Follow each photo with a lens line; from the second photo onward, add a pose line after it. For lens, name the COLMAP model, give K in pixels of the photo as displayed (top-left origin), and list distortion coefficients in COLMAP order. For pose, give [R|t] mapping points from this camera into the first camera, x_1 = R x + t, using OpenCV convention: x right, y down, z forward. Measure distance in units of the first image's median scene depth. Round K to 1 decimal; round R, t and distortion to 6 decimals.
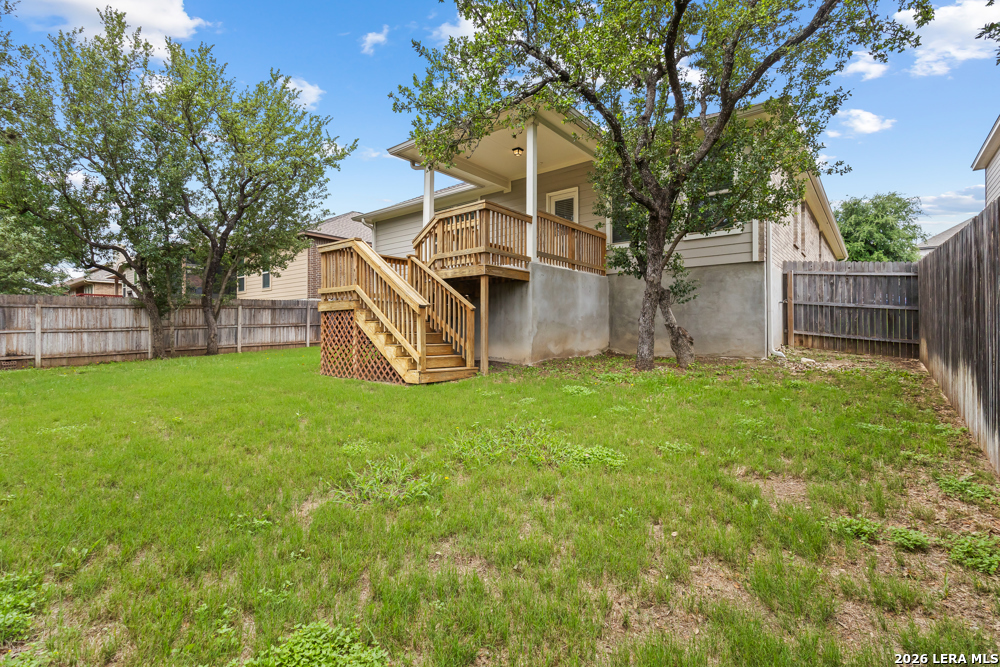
lens RADIAL K [[459.3, 0, 500.0], [0, 459.3, 333.5], [0, 0, 1]] dist [0.000237, 0.000354]
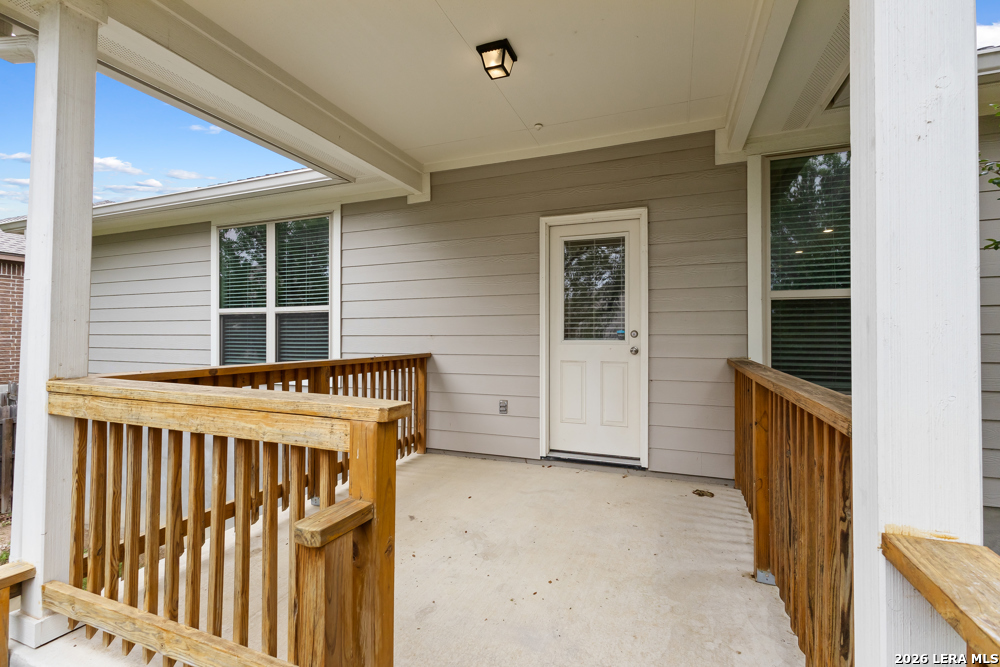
lens RADIAL K [[459.3, 0, 500.0], [0, 459.3, 333.5], [0, 0, 1]] dist [0.000237, 0.000354]
pose [[0.955659, 0.000550, 0.294475, -0.048369], [0.000875, 0.999989, -0.004707, -0.311422], [-0.294475, 0.004756, 0.955647, 0.980214]]
